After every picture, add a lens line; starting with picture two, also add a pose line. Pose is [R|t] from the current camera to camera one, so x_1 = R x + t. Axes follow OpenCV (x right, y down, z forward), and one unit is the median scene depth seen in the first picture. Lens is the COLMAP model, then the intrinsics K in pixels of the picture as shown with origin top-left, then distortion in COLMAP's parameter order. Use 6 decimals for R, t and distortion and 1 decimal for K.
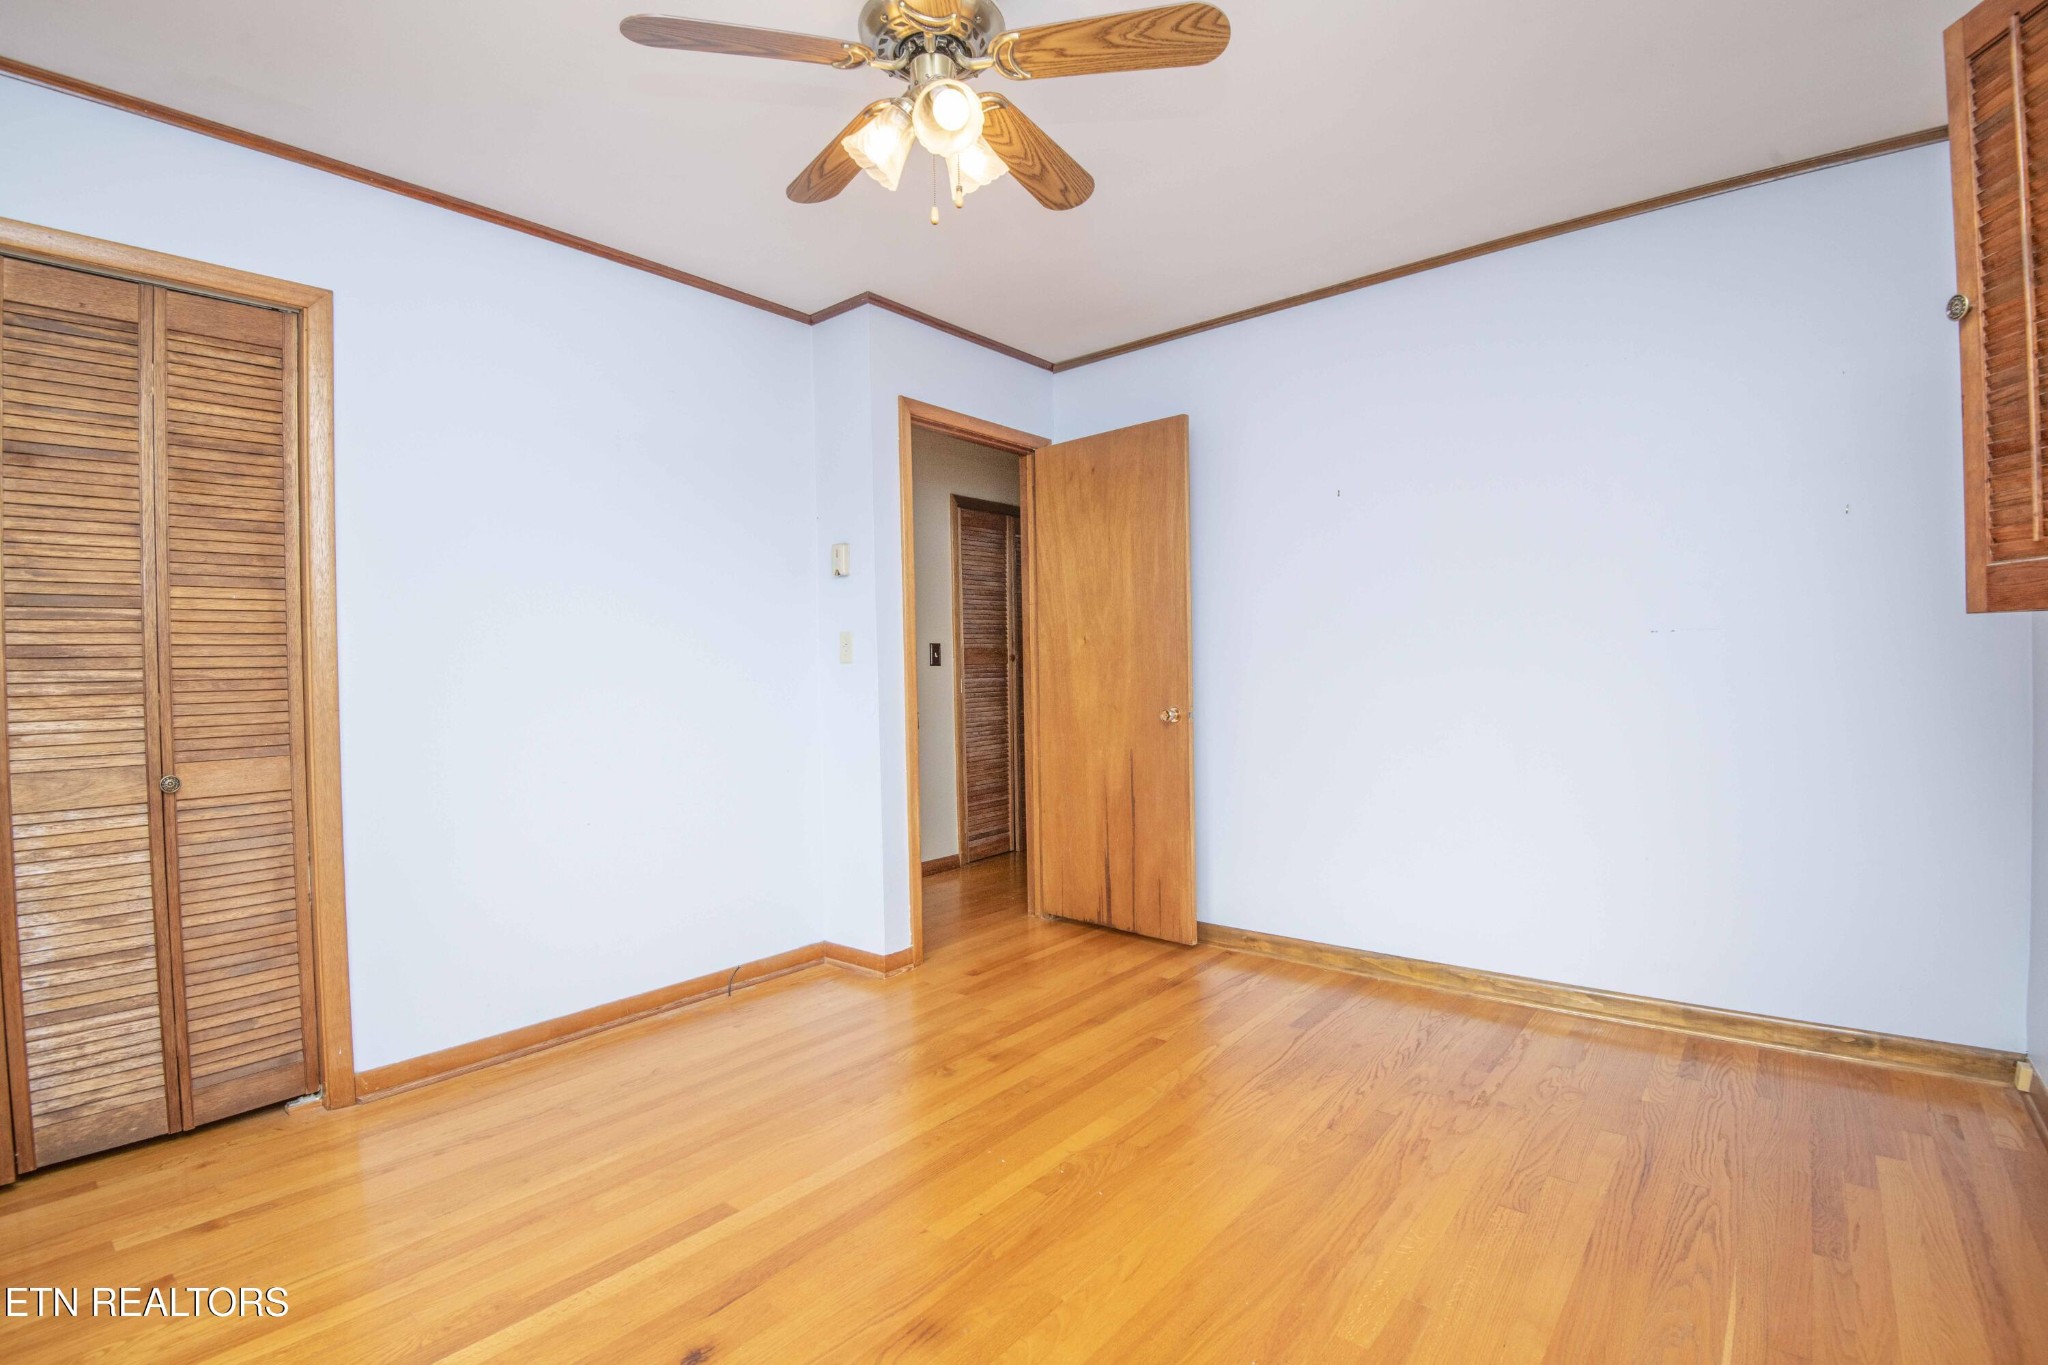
lens RADIAL K [[943.4, 0, 1032.1], [0, 943.4, 678.2], [0, 0, 1]] dist [-0.007823, -0.017696]
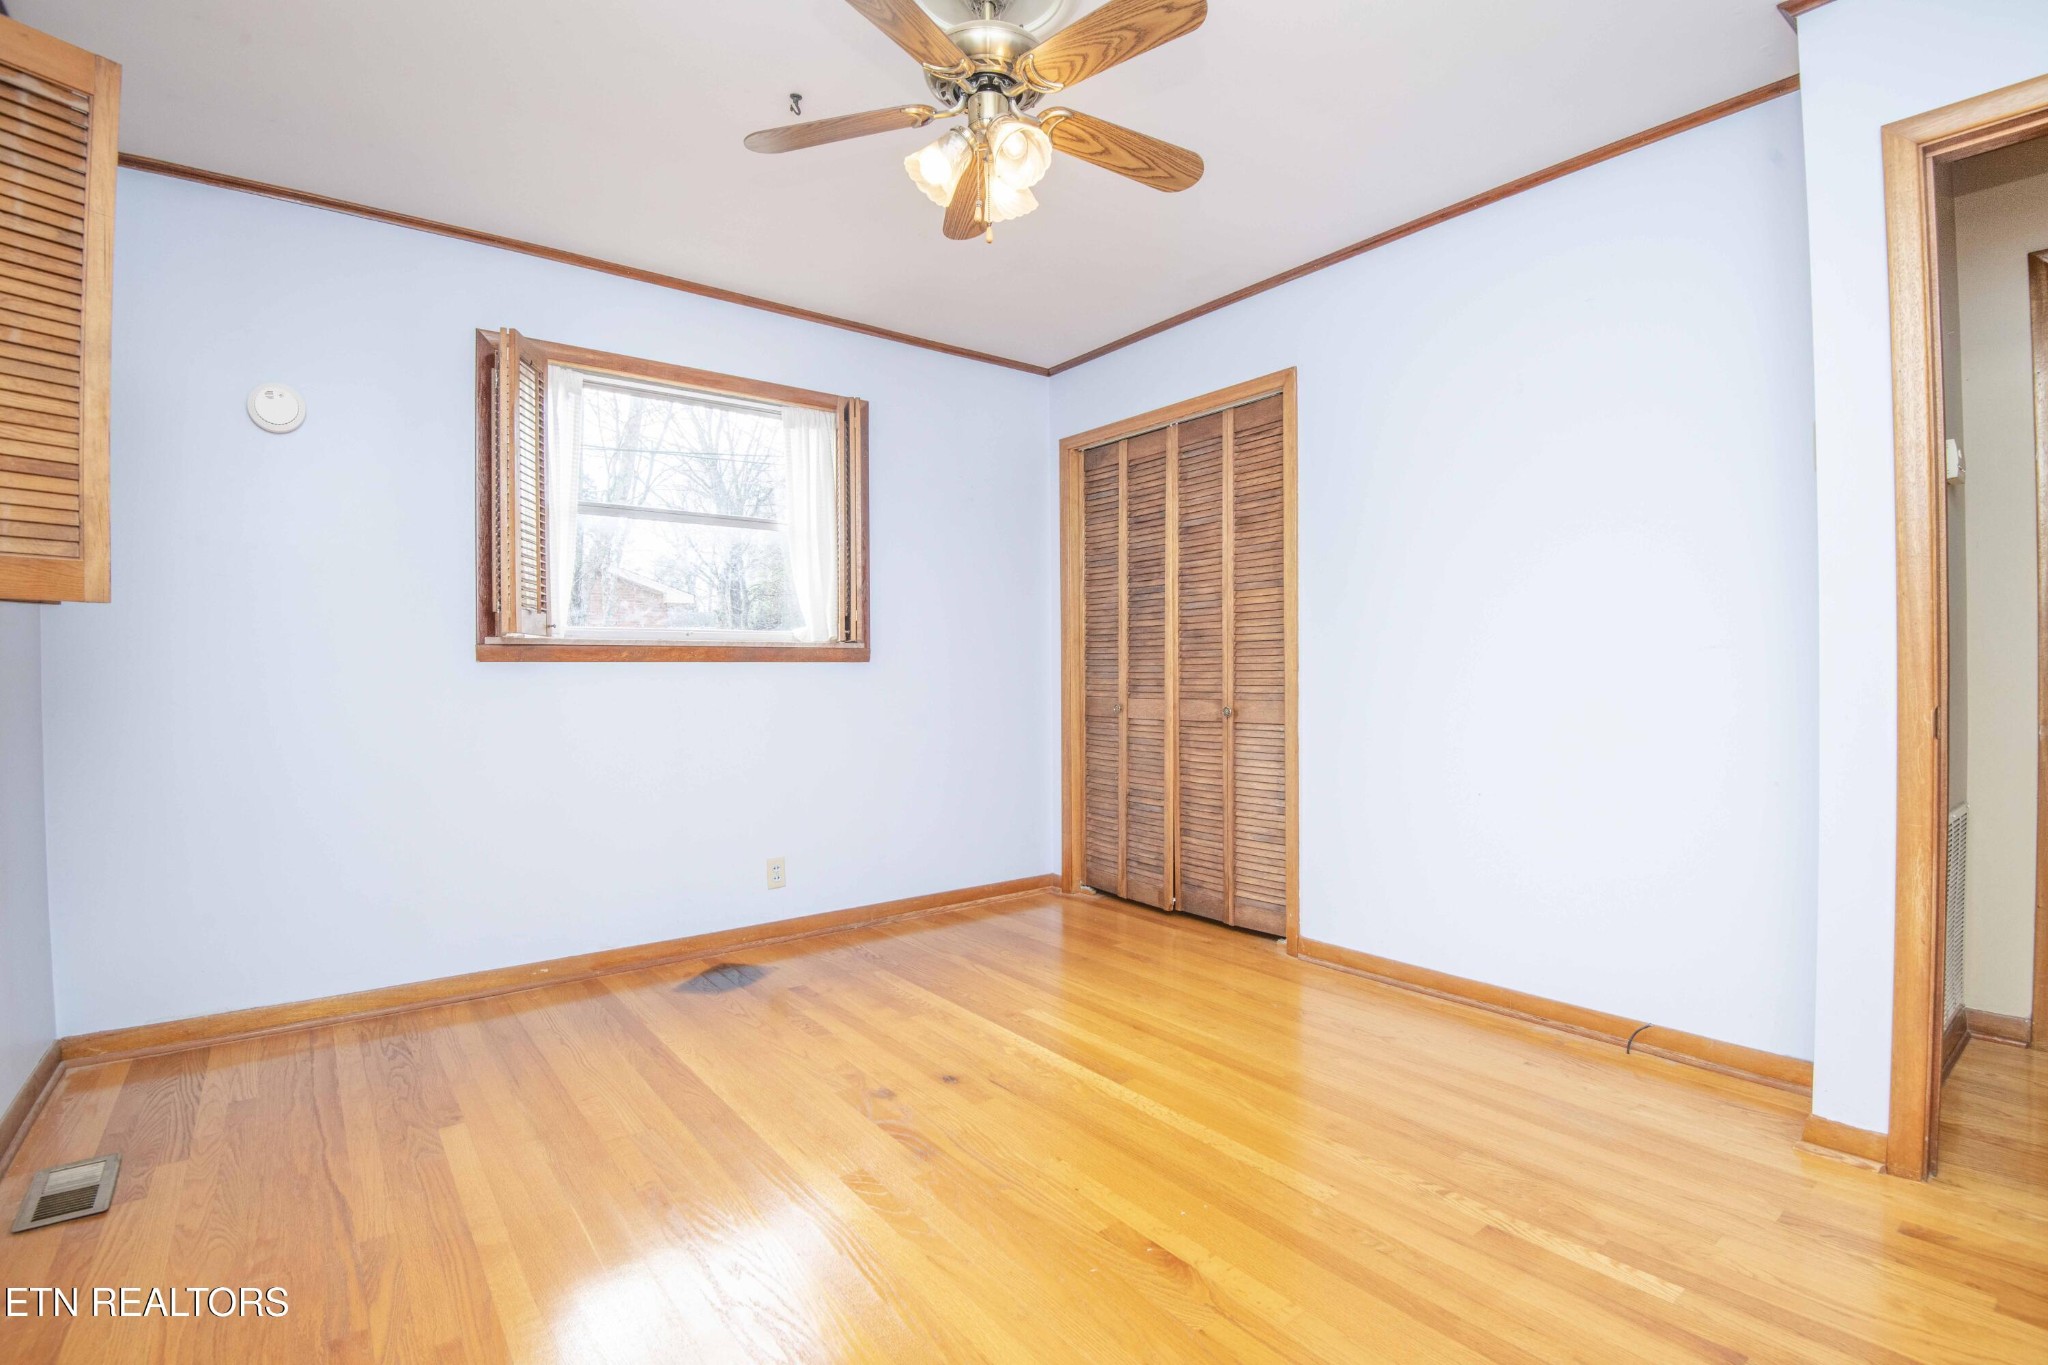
lens RADIAL K [[943.4, 0, 1032.1], [0, 943.4, 678.2], [0, 0, 1]] dist [-0.007823, -0.017696]
pose [[-0.206229, 0.027652, -0.978113, 0.697666], [0.002704, 0.999613, 0.027690, 0.005212], [0.978500, 0.003066, -0.206224, 0.891131]]
